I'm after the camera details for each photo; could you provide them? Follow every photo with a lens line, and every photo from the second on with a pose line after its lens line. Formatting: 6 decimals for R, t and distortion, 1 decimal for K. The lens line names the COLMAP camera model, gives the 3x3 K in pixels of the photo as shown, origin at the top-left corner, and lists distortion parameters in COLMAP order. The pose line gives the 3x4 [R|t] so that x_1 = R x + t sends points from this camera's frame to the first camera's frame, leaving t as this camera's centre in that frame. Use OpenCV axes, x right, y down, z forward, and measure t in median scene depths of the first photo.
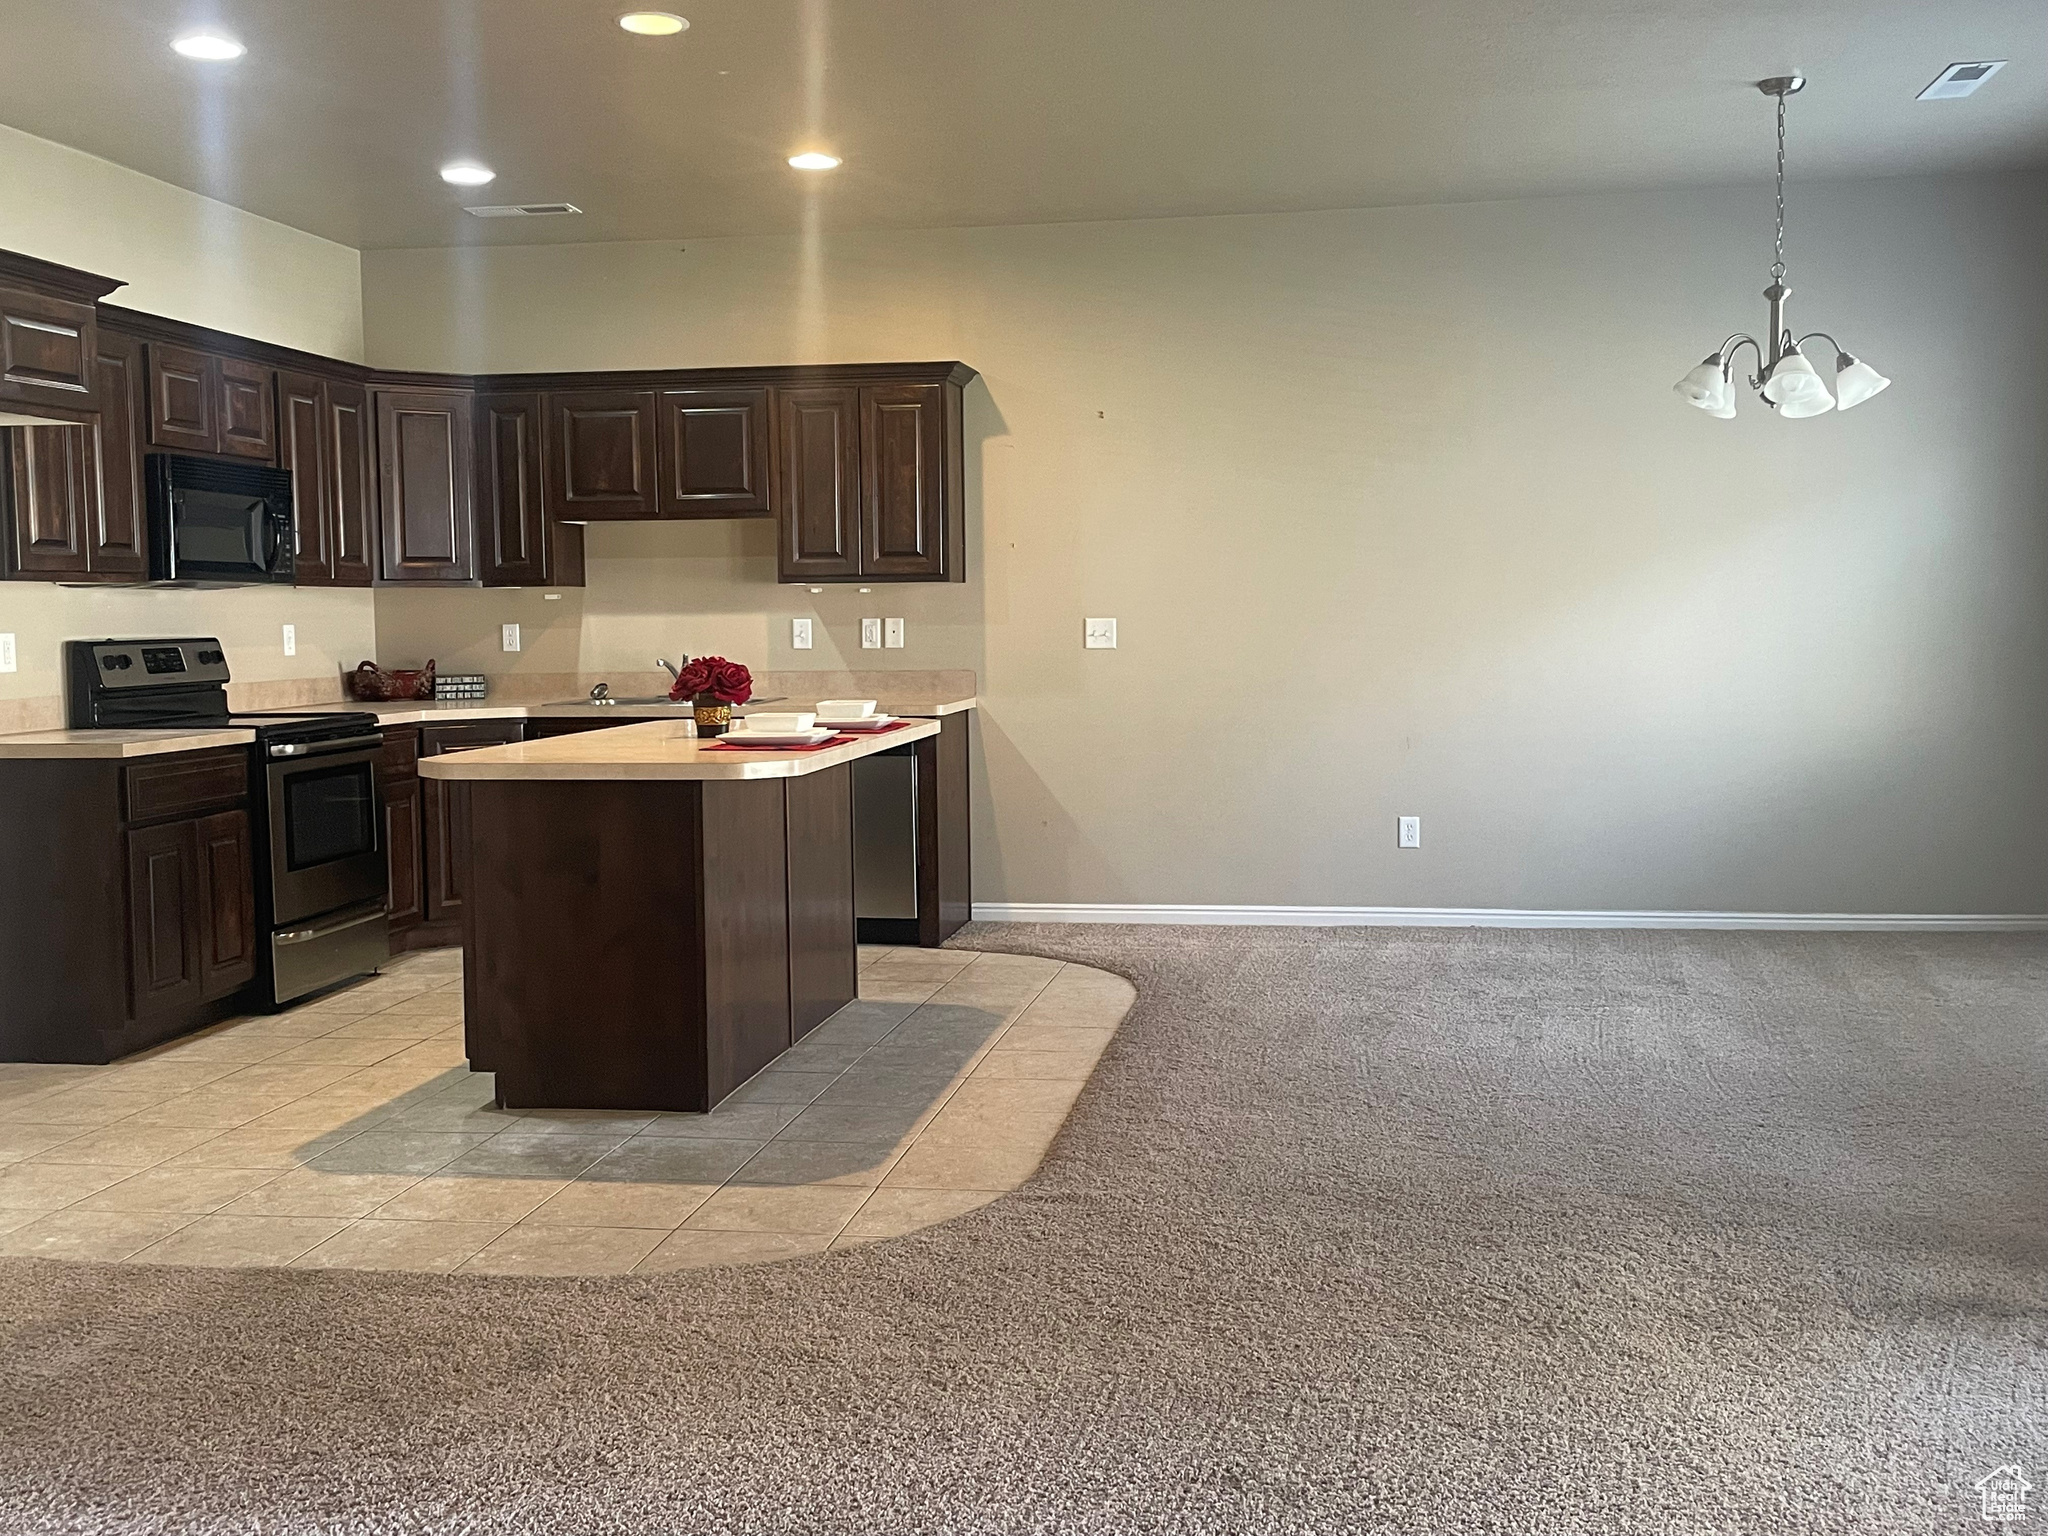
lens RADIAL K [[2029.5, 0, 1024.0], [0, 2029.5, 767.9], [0, 0, 1]] dist [0.053194, 0.000000]
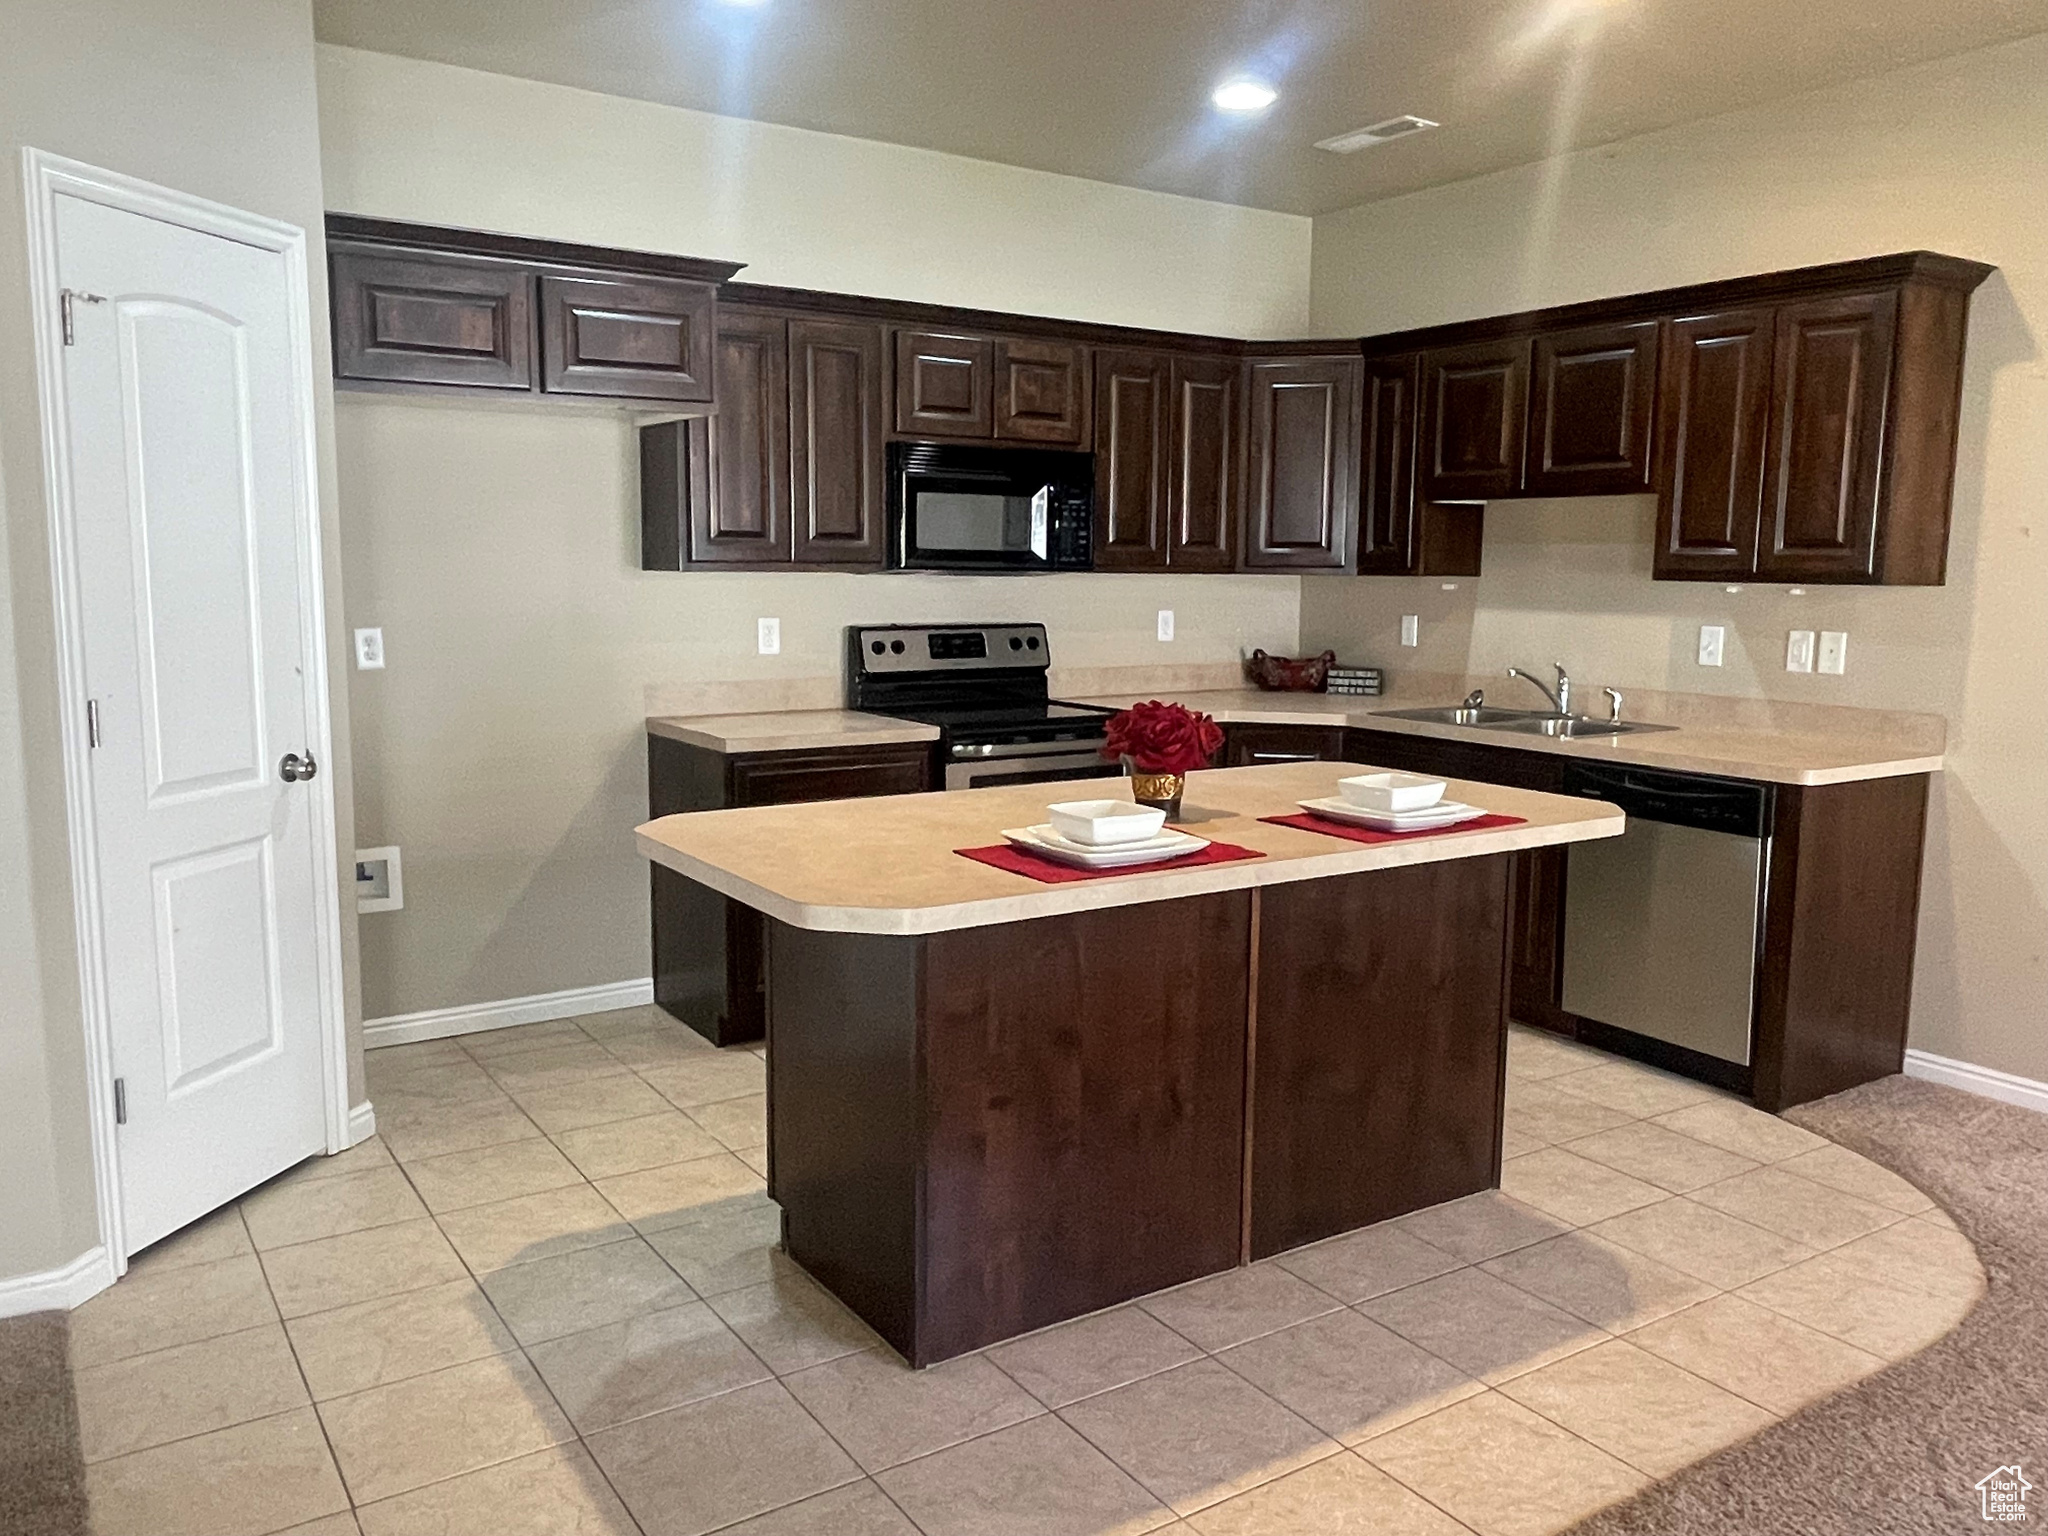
lens RADIAL K [[1550.0, 0, 1022.3], [0, 1550.0, 764.7], [0, 0, 1]] dist [0.006101, -0.016035]
pose [[0.674721, 0.114825, -0.729086, 0.150955], [-0.075625, 0.993381, 0.086463, -0.055026], [0.734188, -0.003201, 0.678939, 0.436503]]
